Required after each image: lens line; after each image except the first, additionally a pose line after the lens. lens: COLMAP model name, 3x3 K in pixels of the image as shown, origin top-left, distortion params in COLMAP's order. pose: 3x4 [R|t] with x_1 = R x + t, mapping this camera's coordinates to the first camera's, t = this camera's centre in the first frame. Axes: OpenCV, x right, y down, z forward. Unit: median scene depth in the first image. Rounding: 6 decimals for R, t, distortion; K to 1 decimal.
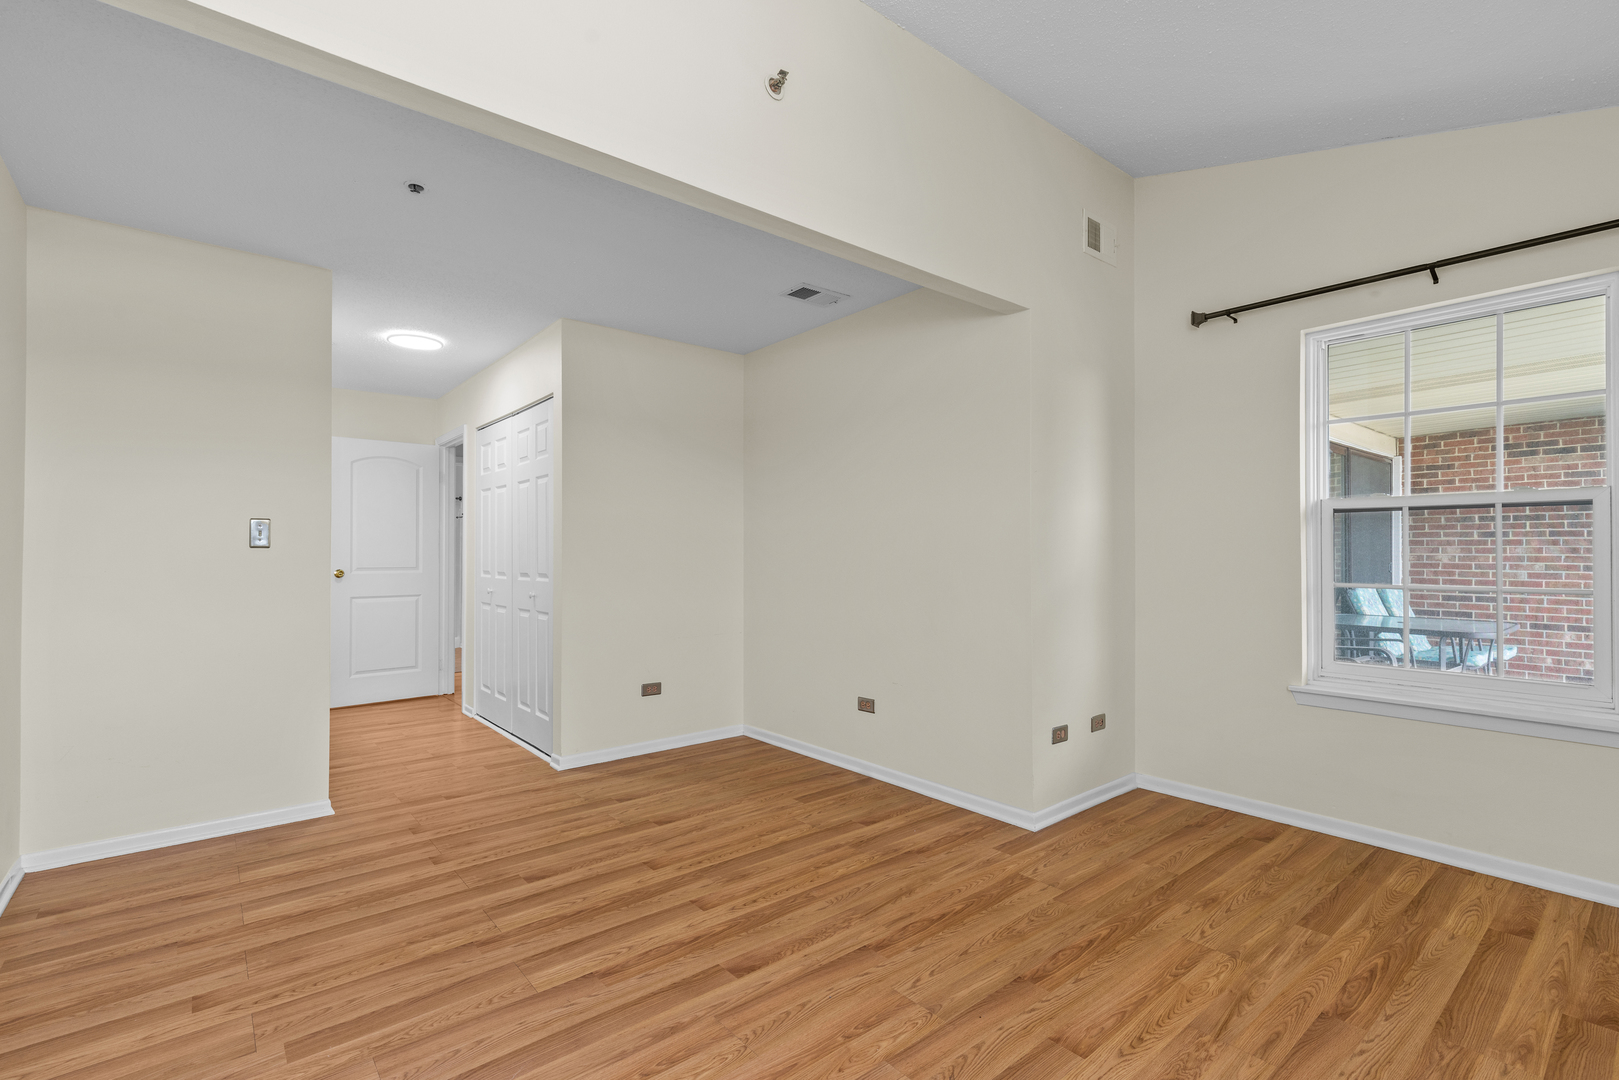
lens RADIAL K [[737.3, 0, 799.3], [0, 737.3, 544.8], [0, 0, 1]] dist [0.010179, 0.000220]
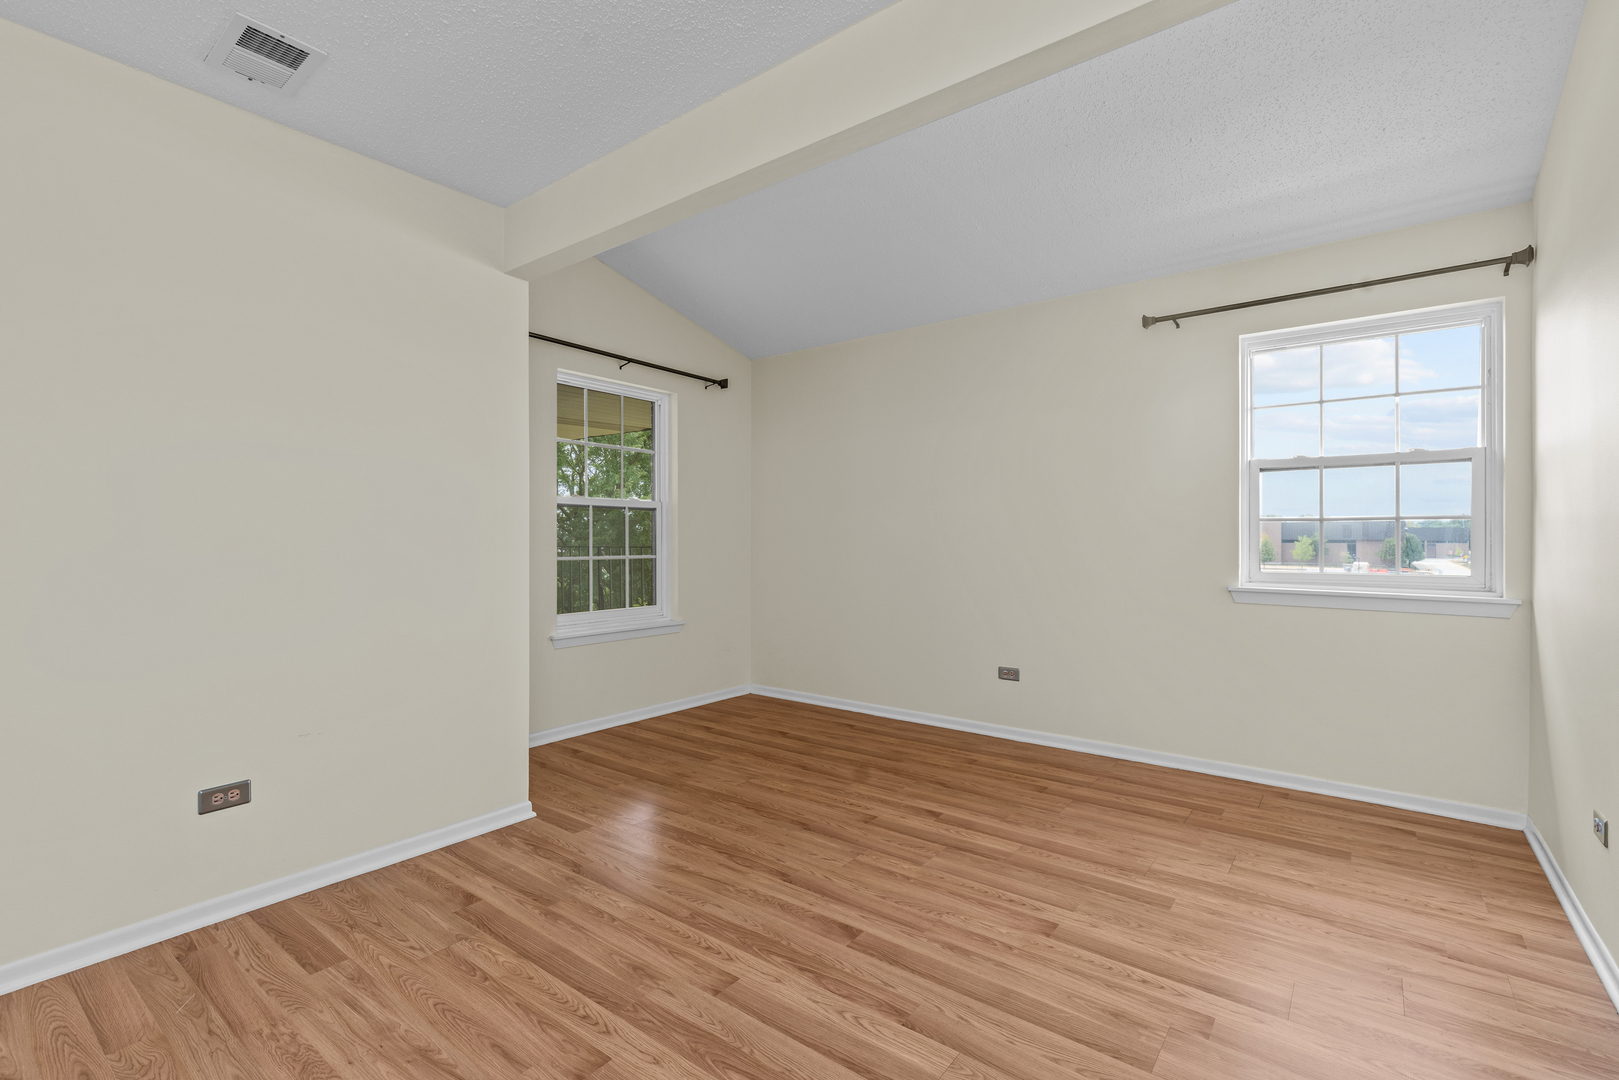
lens RADIAL K [[737.3, 0, 801.4], [0, 737.3, 542.3], [0, 0, 1]] dist [0.010179, 0.000220]
pose [[-0.224965, -0.003344, 0.974361, -0.944551], [-0.011876, 0.999929, 0.000689, 0.021113], [-0.974294, -0.011417, -0.224989, 1.144718]]
